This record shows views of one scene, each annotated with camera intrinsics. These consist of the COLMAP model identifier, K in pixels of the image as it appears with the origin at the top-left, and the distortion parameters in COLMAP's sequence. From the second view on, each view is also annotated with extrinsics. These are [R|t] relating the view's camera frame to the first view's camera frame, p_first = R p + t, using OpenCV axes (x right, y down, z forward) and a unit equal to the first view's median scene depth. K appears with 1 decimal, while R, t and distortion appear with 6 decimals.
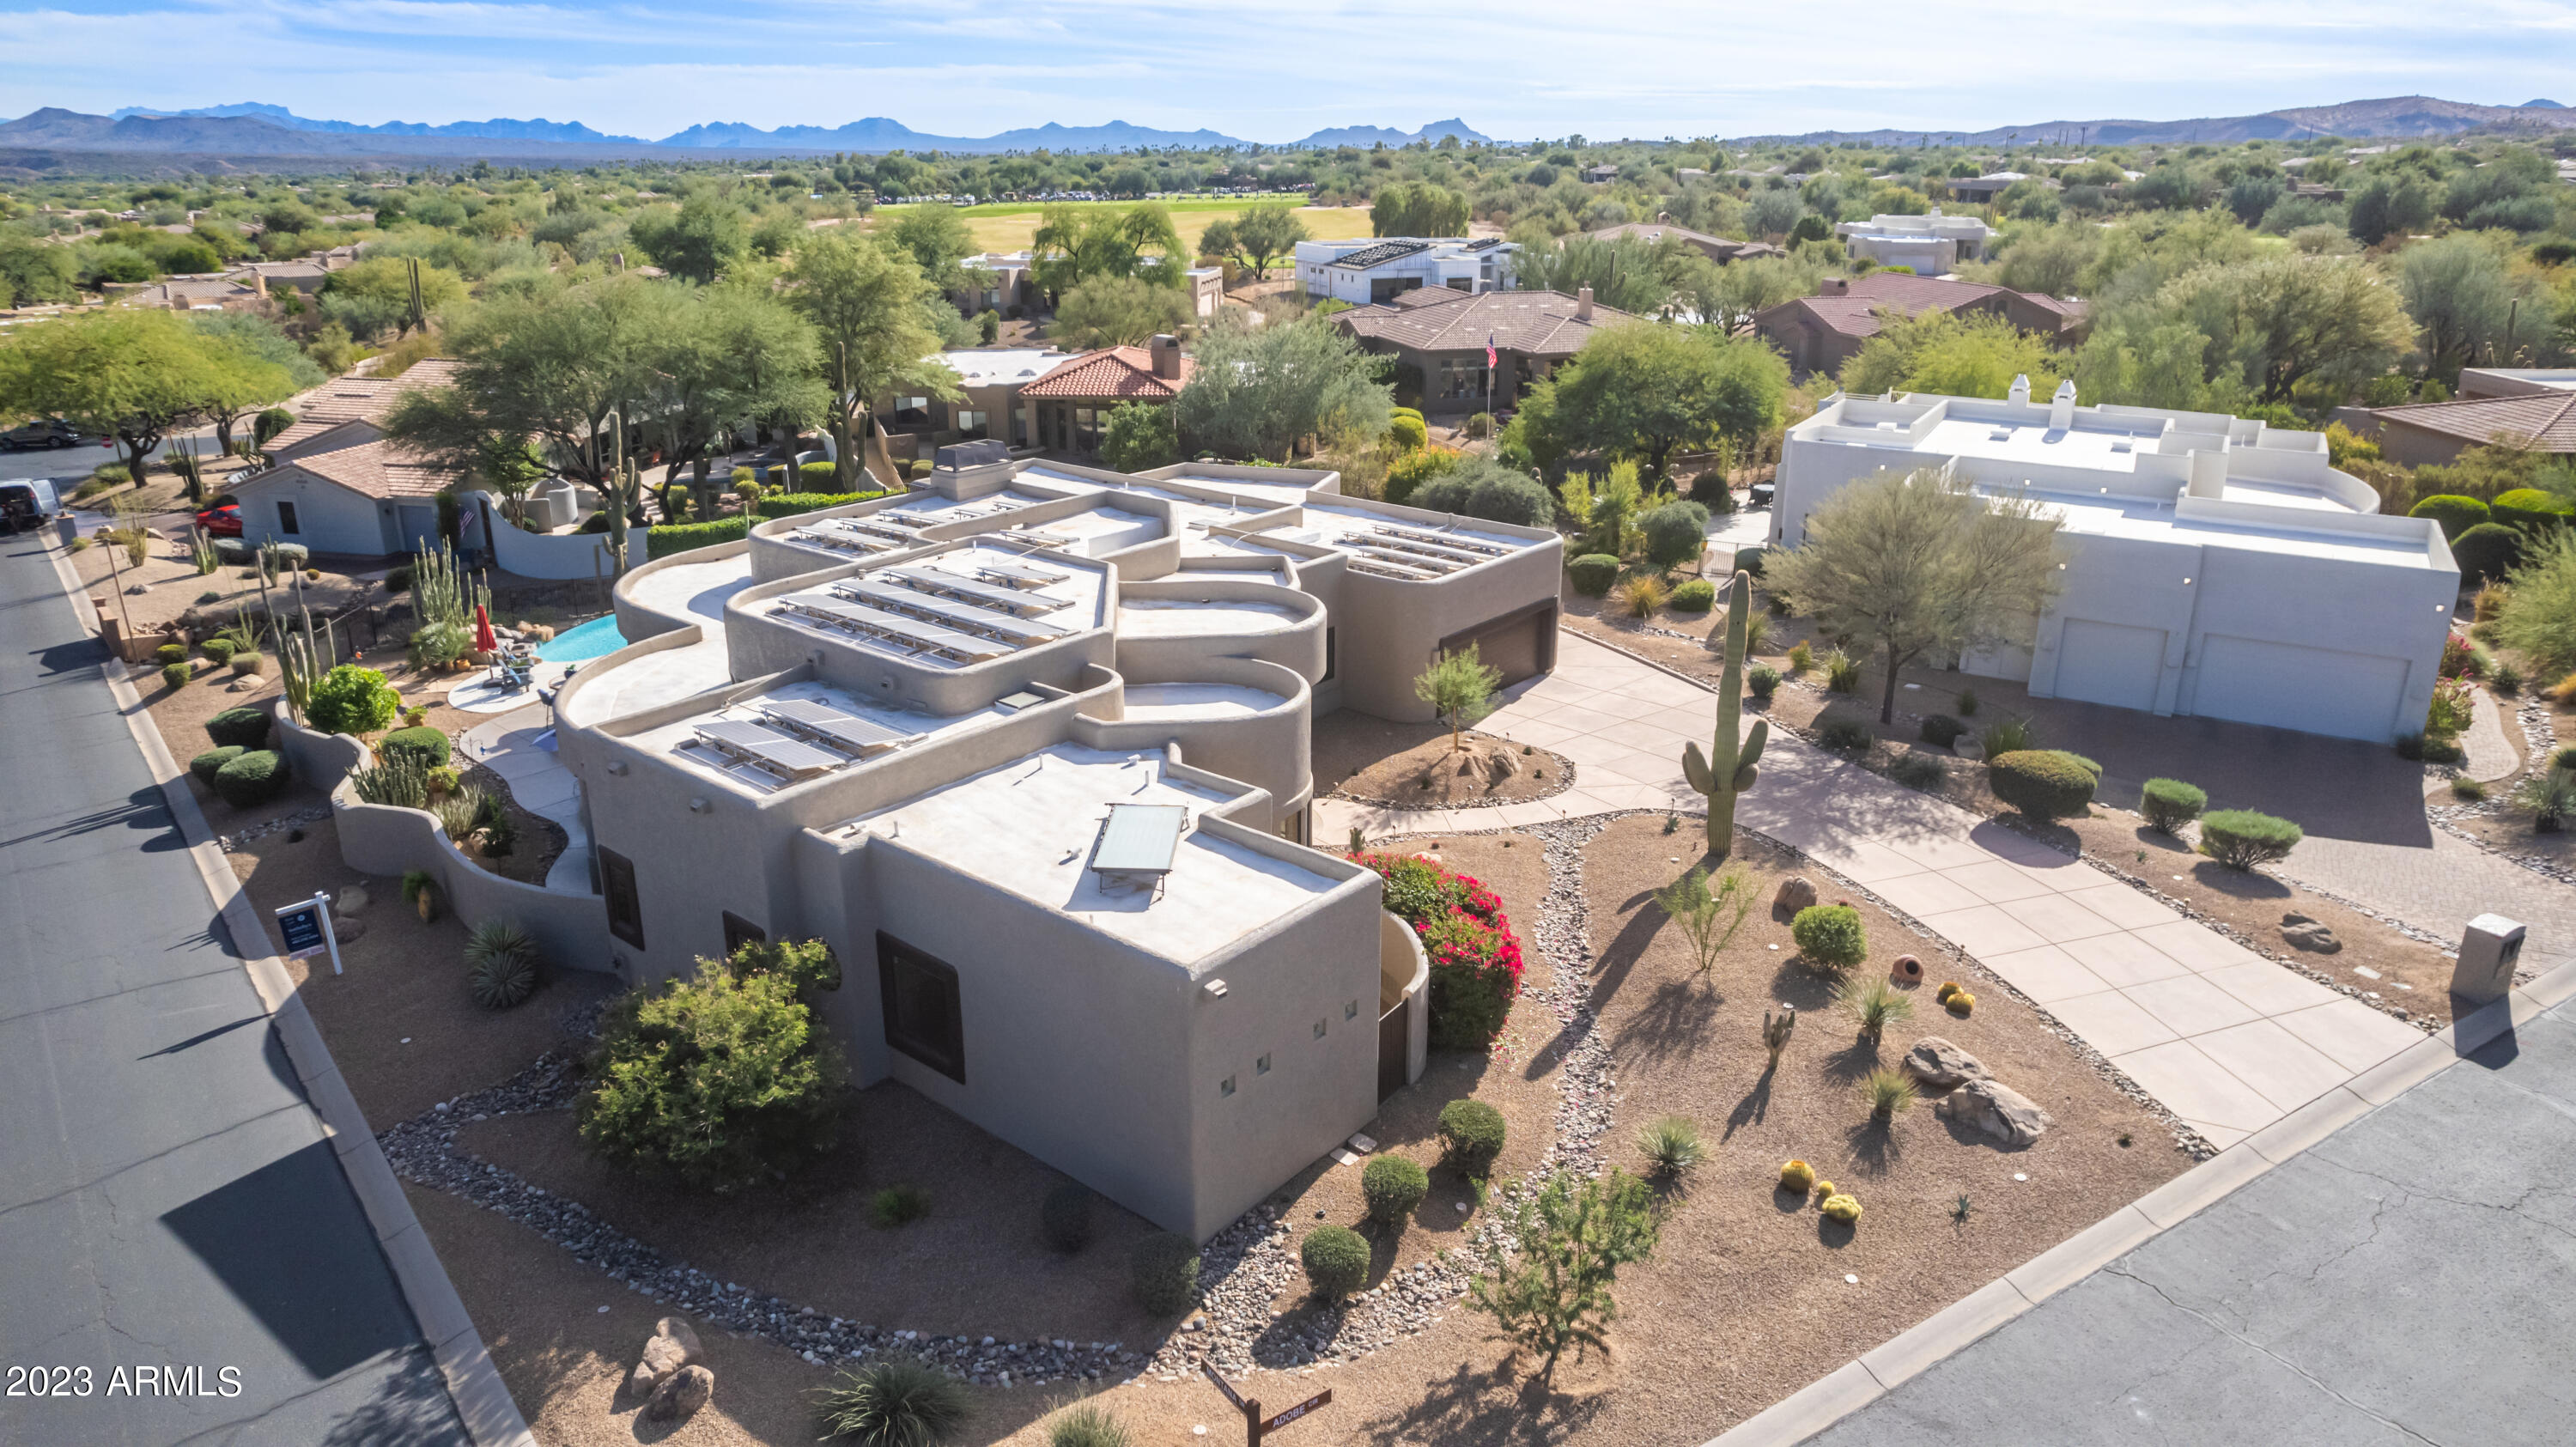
lens RADIAL K [[1659.2, 0, 1282.0], [0, 1659.2, 712.4], [0, 0, 1]] dist [-0.099682, 0.101019]
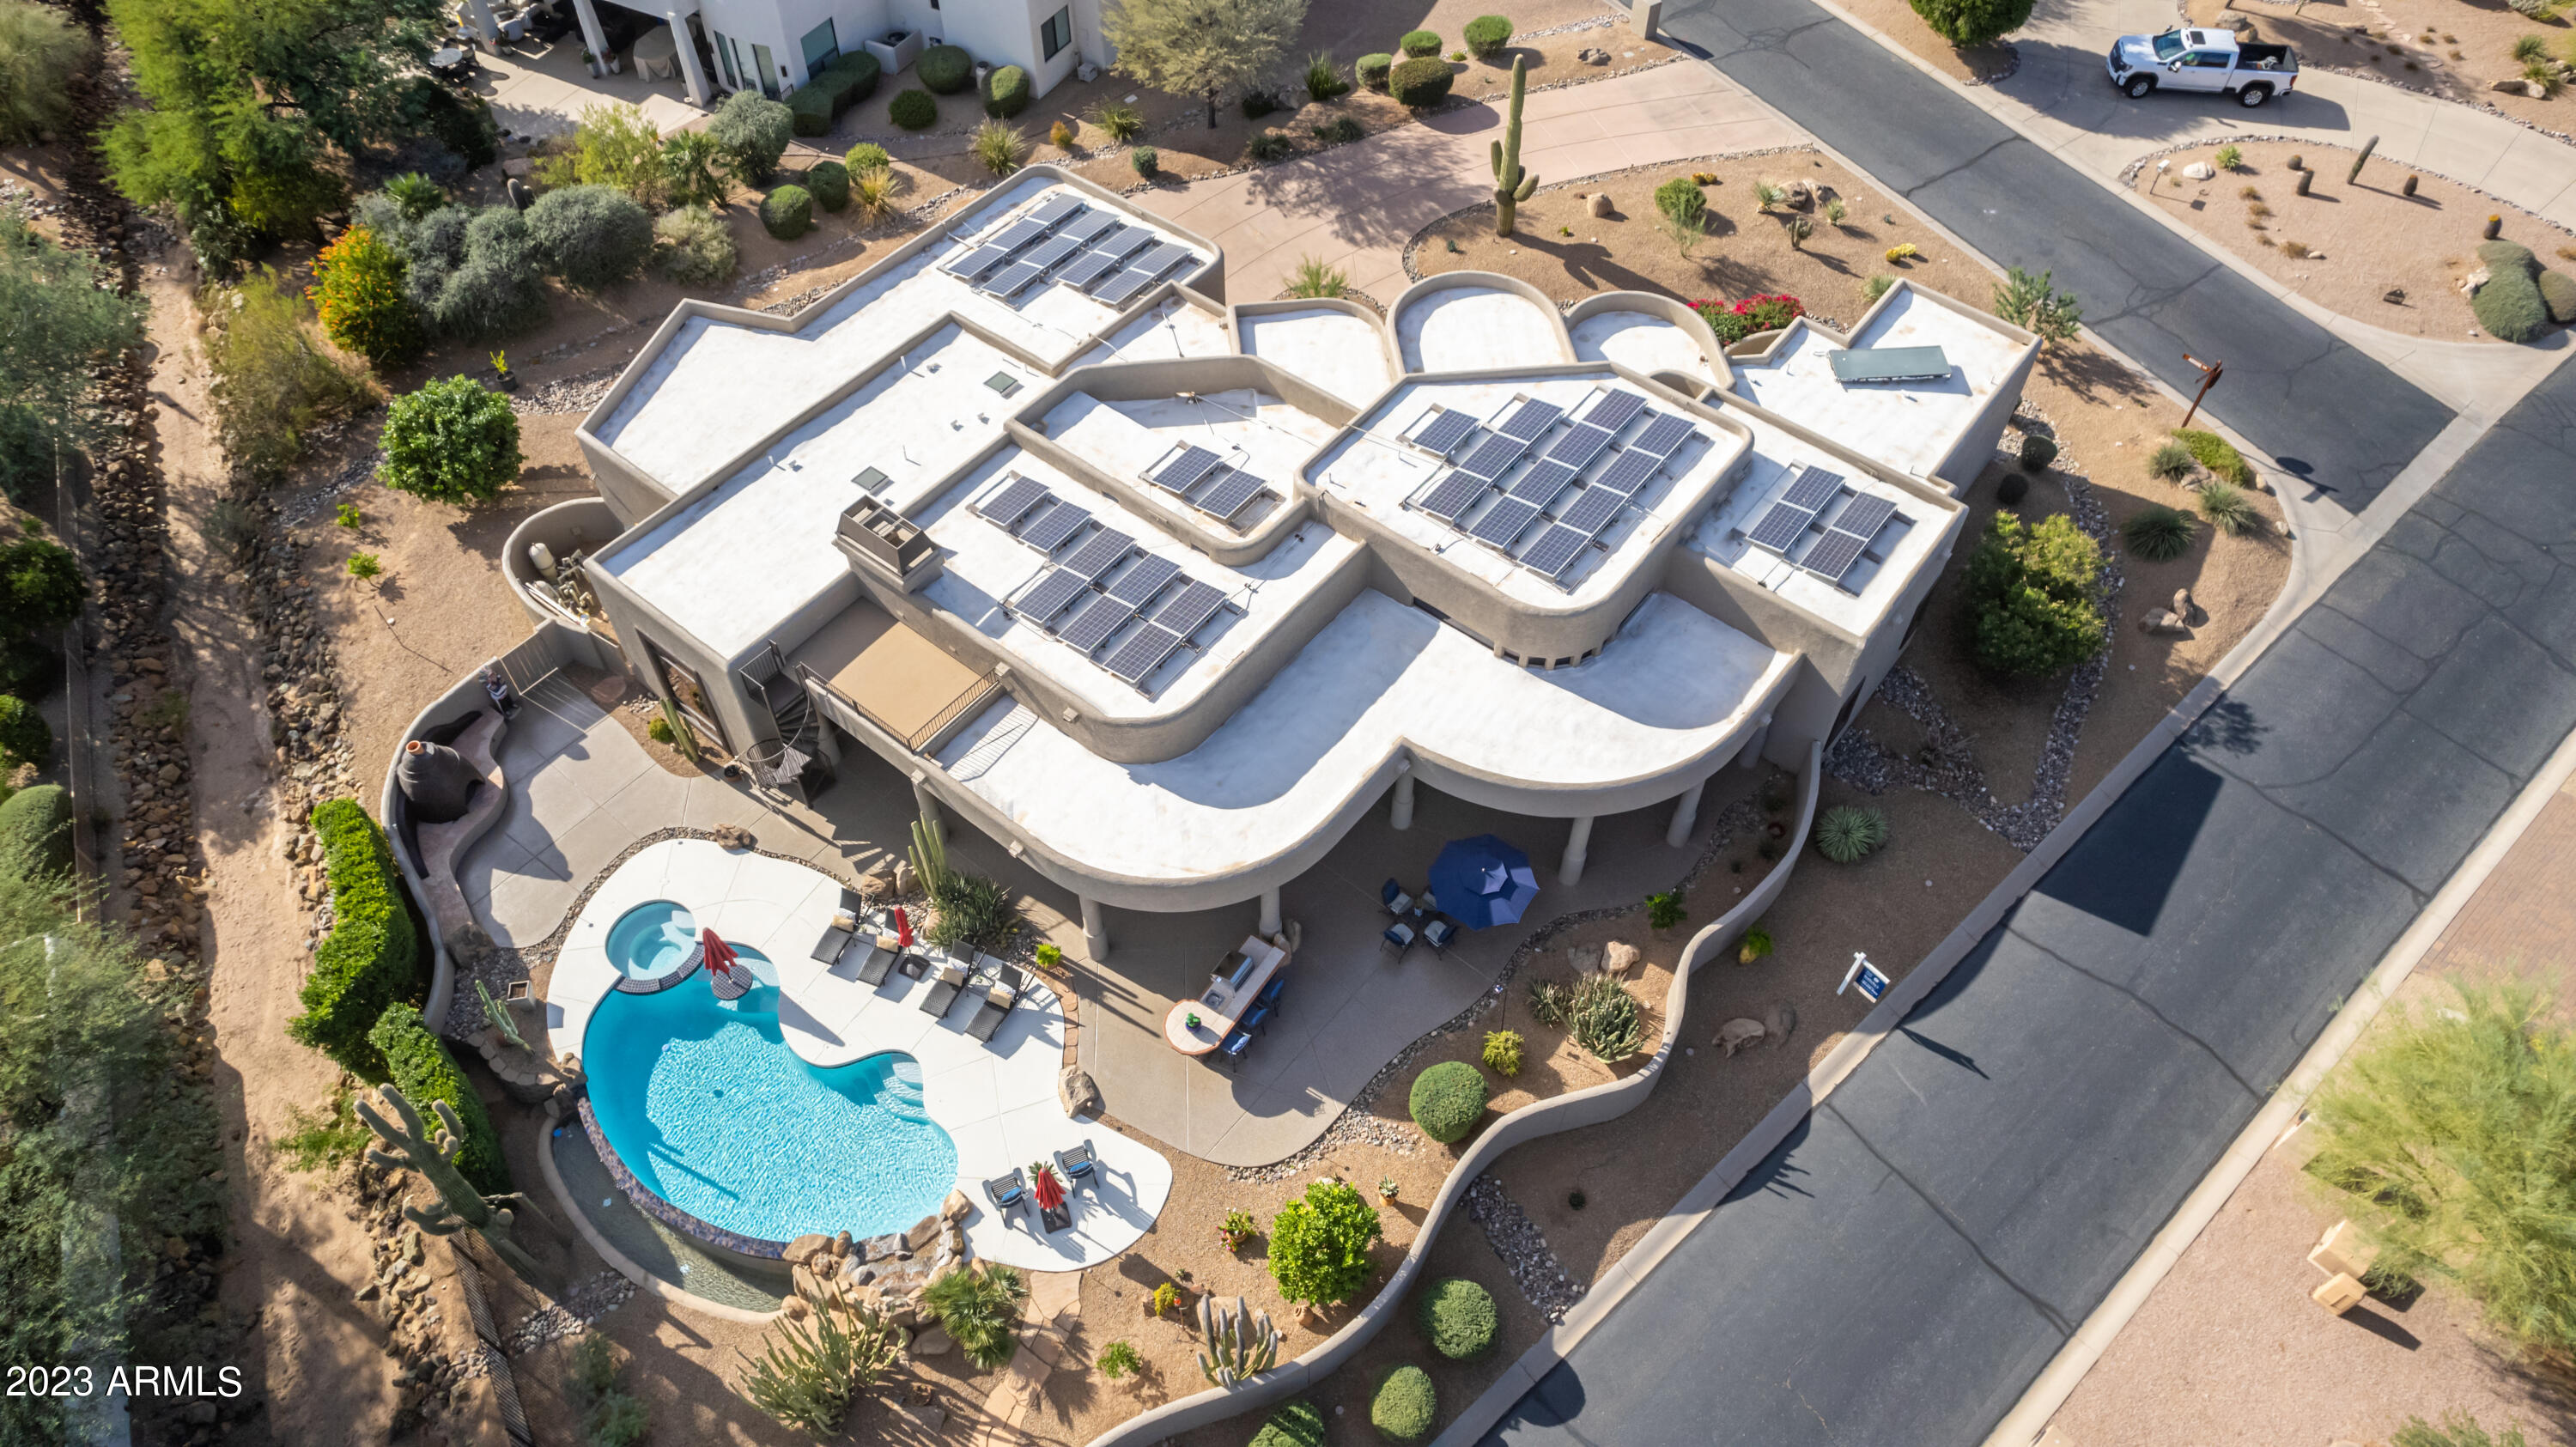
lens RADIAL K [[1659.2, 0, 1282.0], [0, 1659.2, 712.4], [0, 0, 1]] dist [-0.099682, 0.101019]
pose [[-0.026898, -0.784405, 0.619666, -1.156619], [0.324747, 0.579411, 0.747544, -0.976201], [-0.945418, 0.221342, 0.239148, 1.071828]]
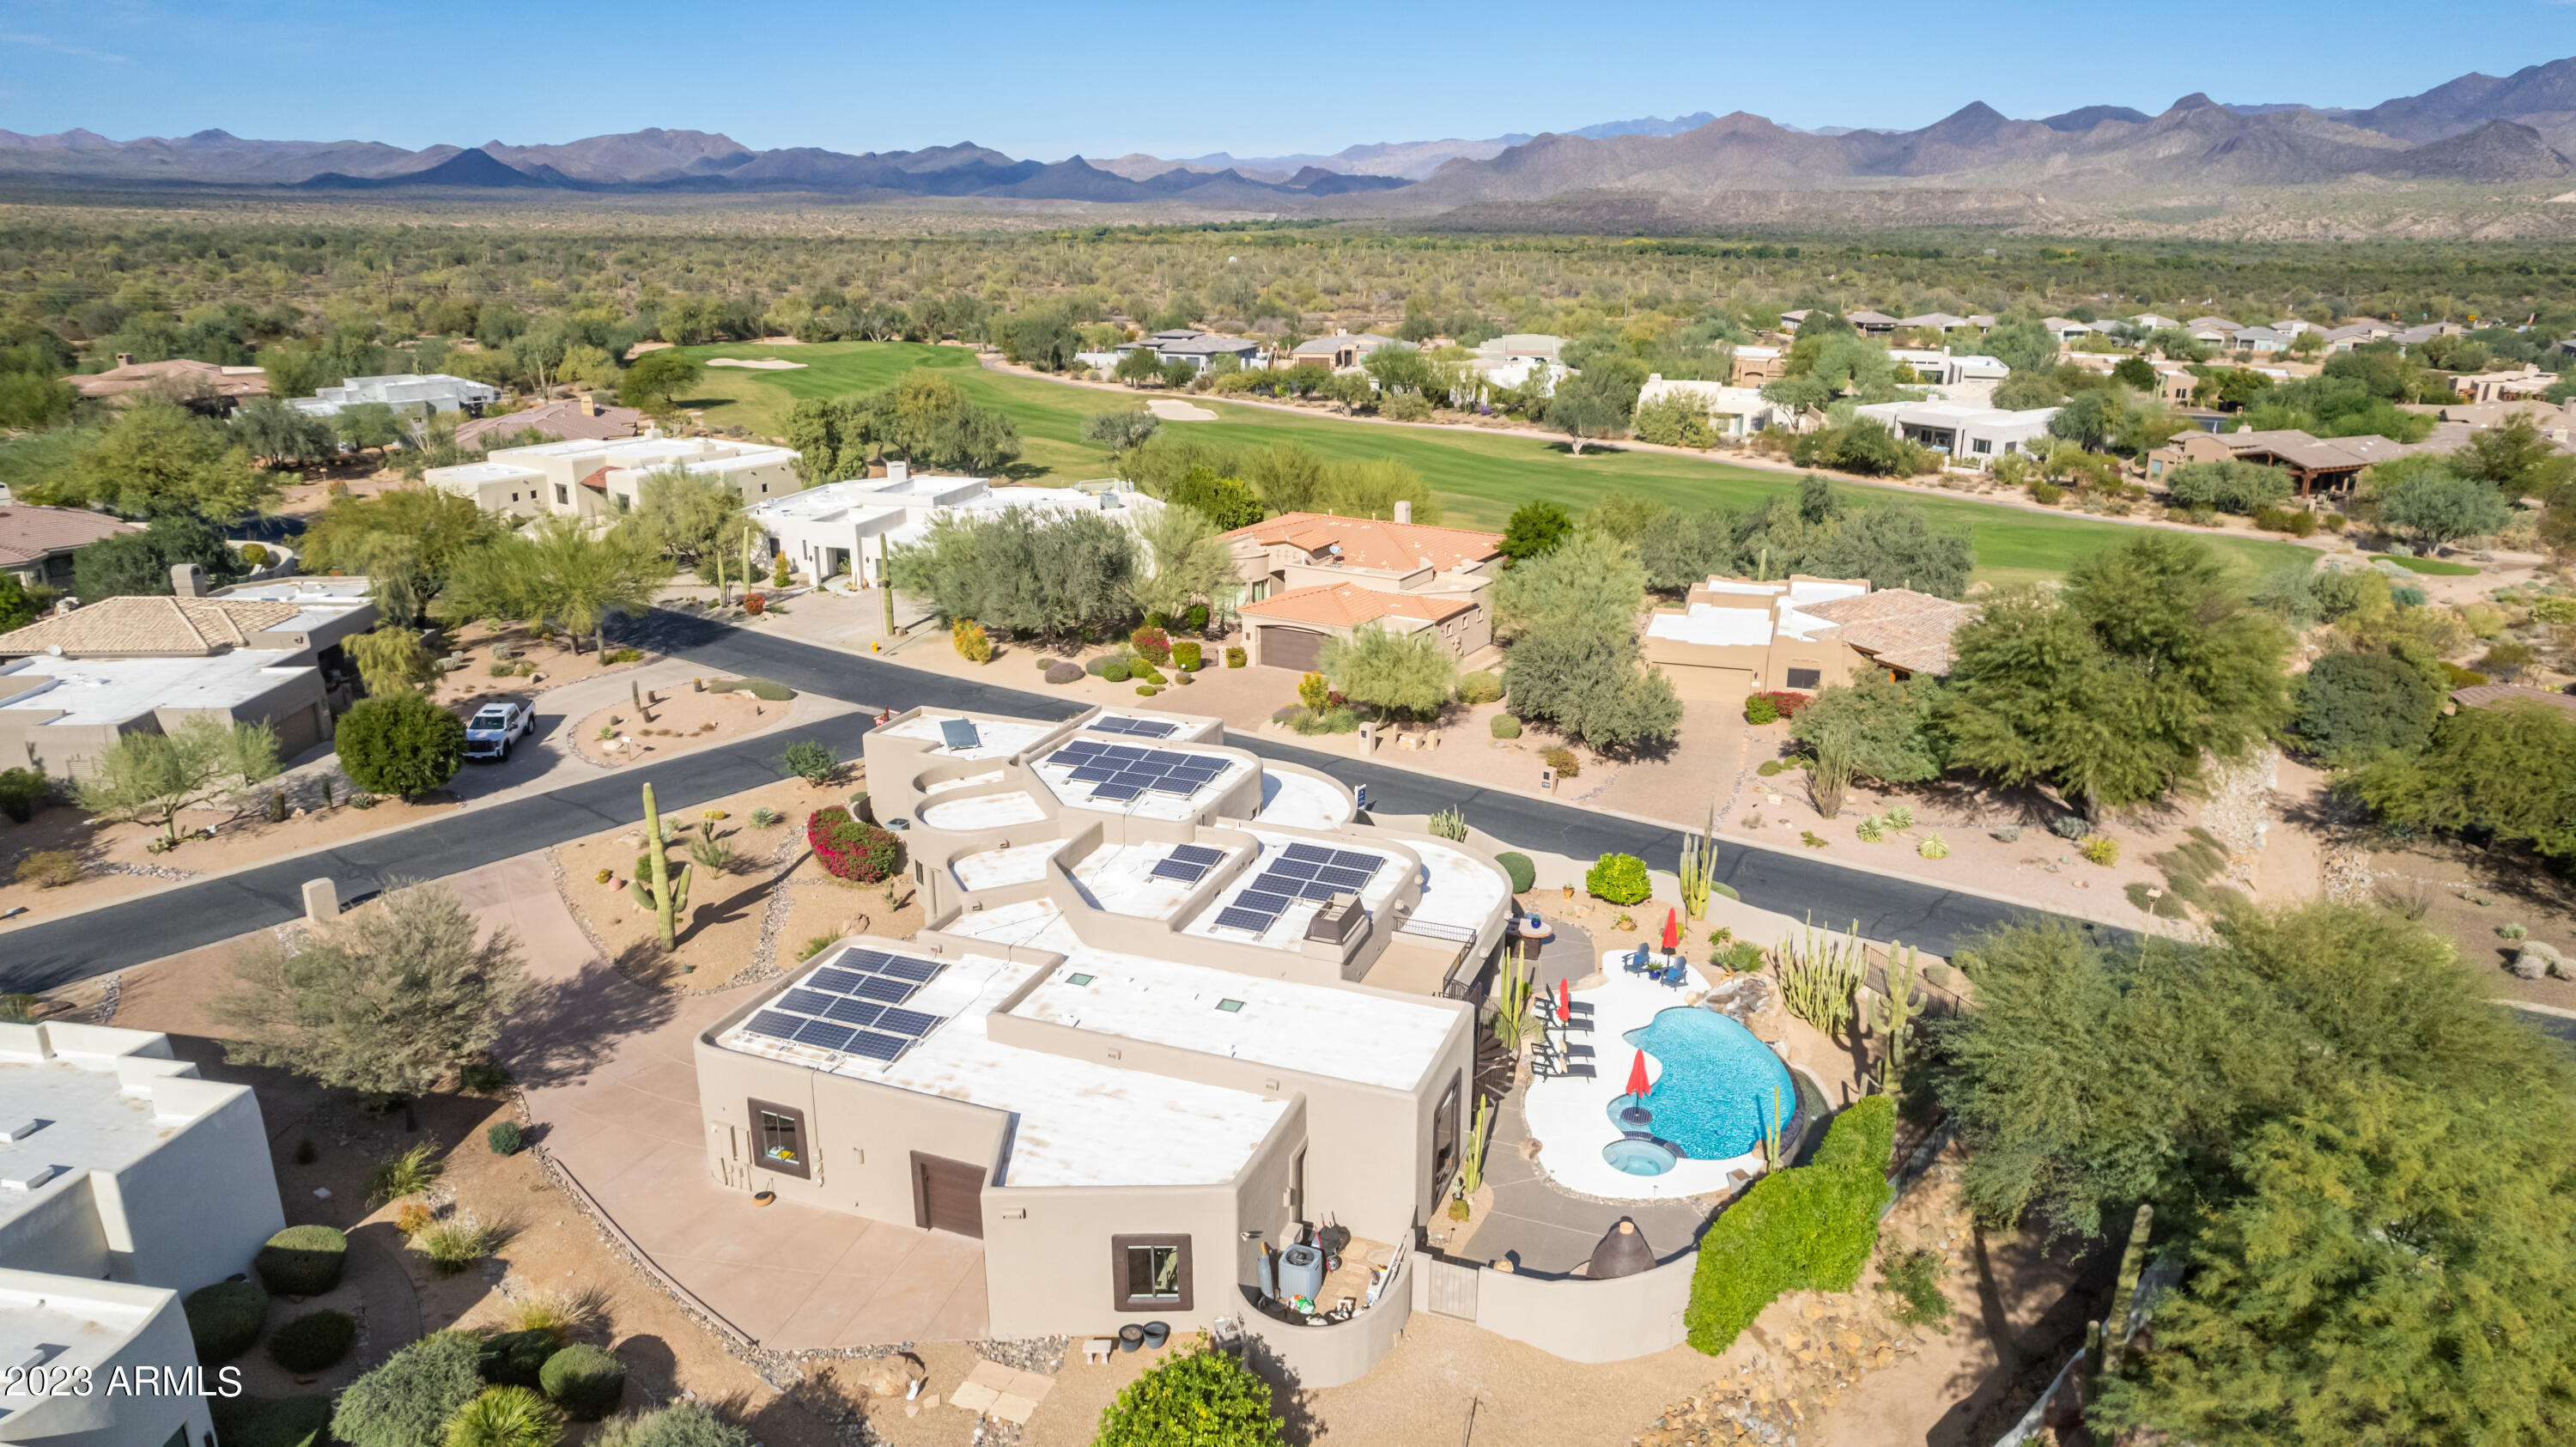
lens RADIAL K [[1659.2, 0, 1282.0], [0, 1659.2, 712.4], [0, 0, 1]] dist [-0.099682, 0.101019]
pose [[-0.945956, 0.094399, -0.310253, 0.199695], [-0.106509, 0.813190, 0.572170, -1.263143], [0.306306, 0.574292, -0.759187, 2.633914]]
